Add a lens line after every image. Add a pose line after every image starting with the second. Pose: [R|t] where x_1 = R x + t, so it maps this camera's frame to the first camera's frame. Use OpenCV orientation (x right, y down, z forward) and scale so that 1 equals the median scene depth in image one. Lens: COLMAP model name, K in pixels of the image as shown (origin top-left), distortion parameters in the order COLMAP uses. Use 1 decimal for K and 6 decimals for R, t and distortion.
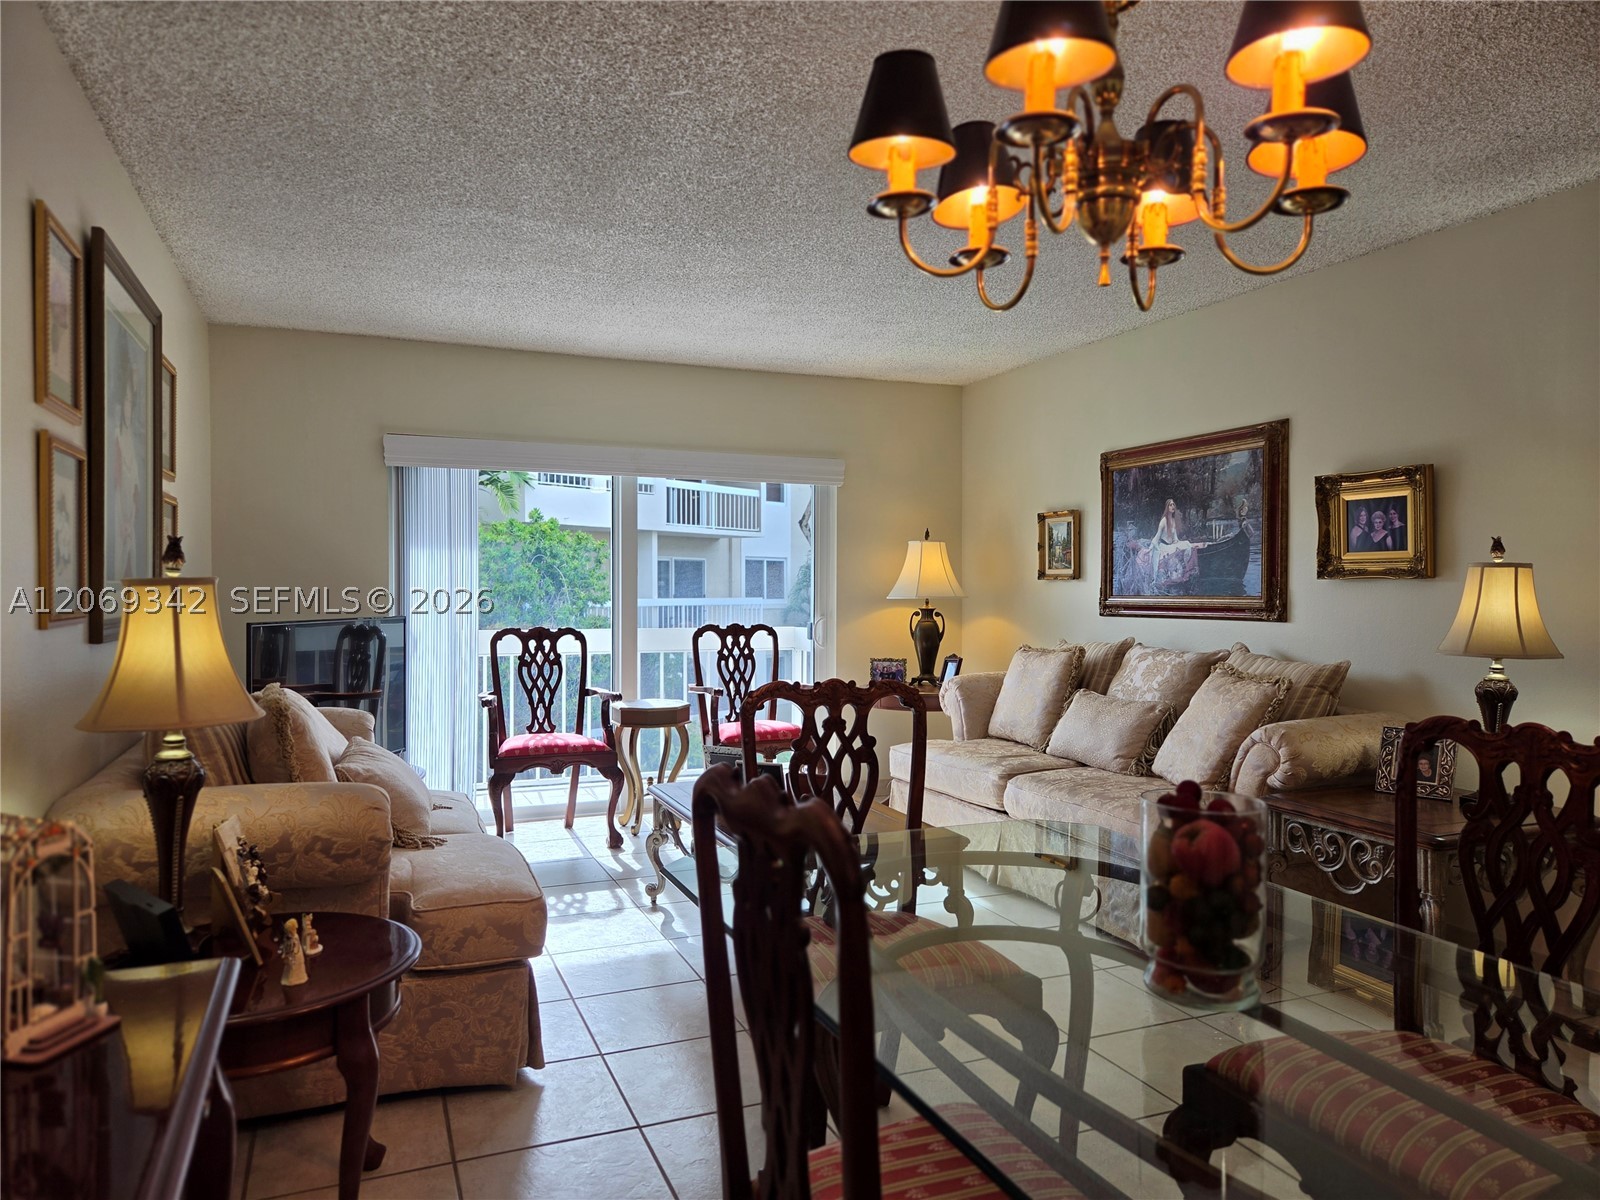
lens RADIAL K [[1075.5, 0, 794.2], [0, 1075.5, 582.7], [0, 0, 1]] dist [0.060181, -0.052905]
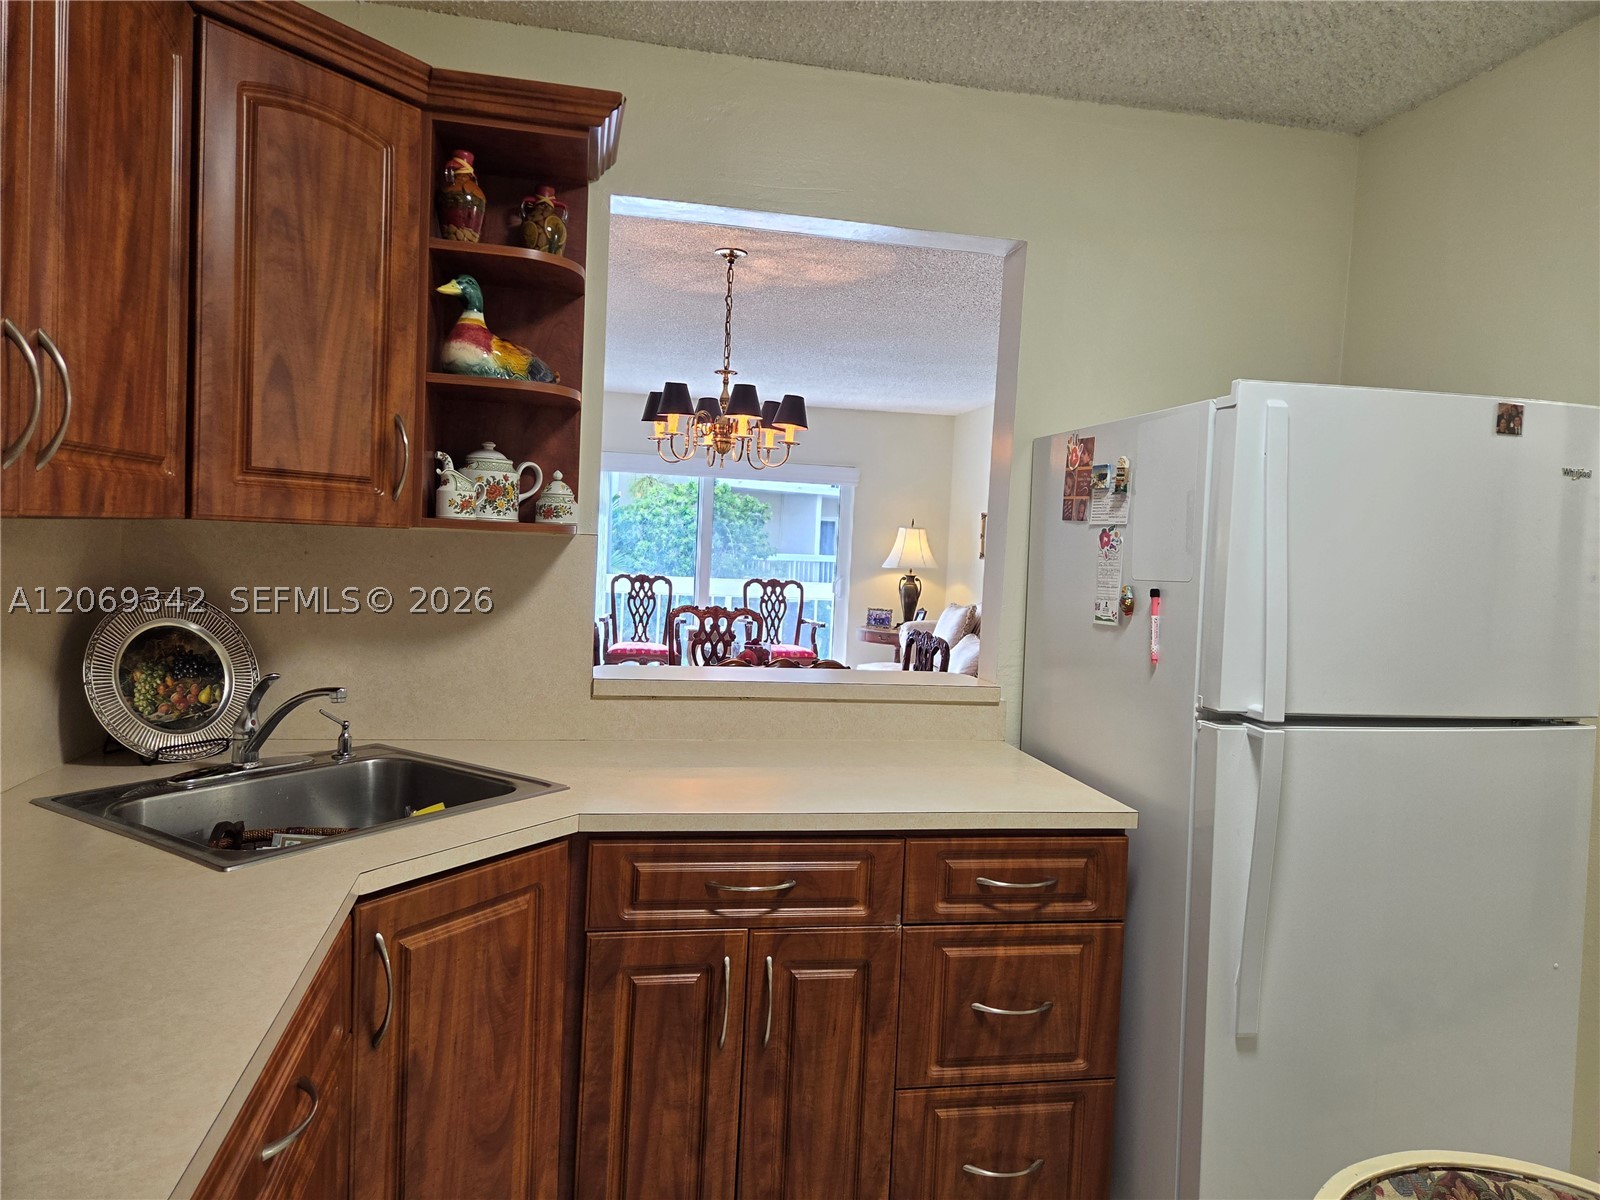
lens RADIAL K [[1075.5, 0, 794.2], [0, 1075.5, 582.7], [0, 0, 1]] dist [0.060181, -0.052905]
pose [[0.980721, 0.052207, -0.188308, 0.266865], [-0.044570, 0.998012, 0.044569, -0.025137], [0.190260, -0.035317, 0.981098, -0.469898]]
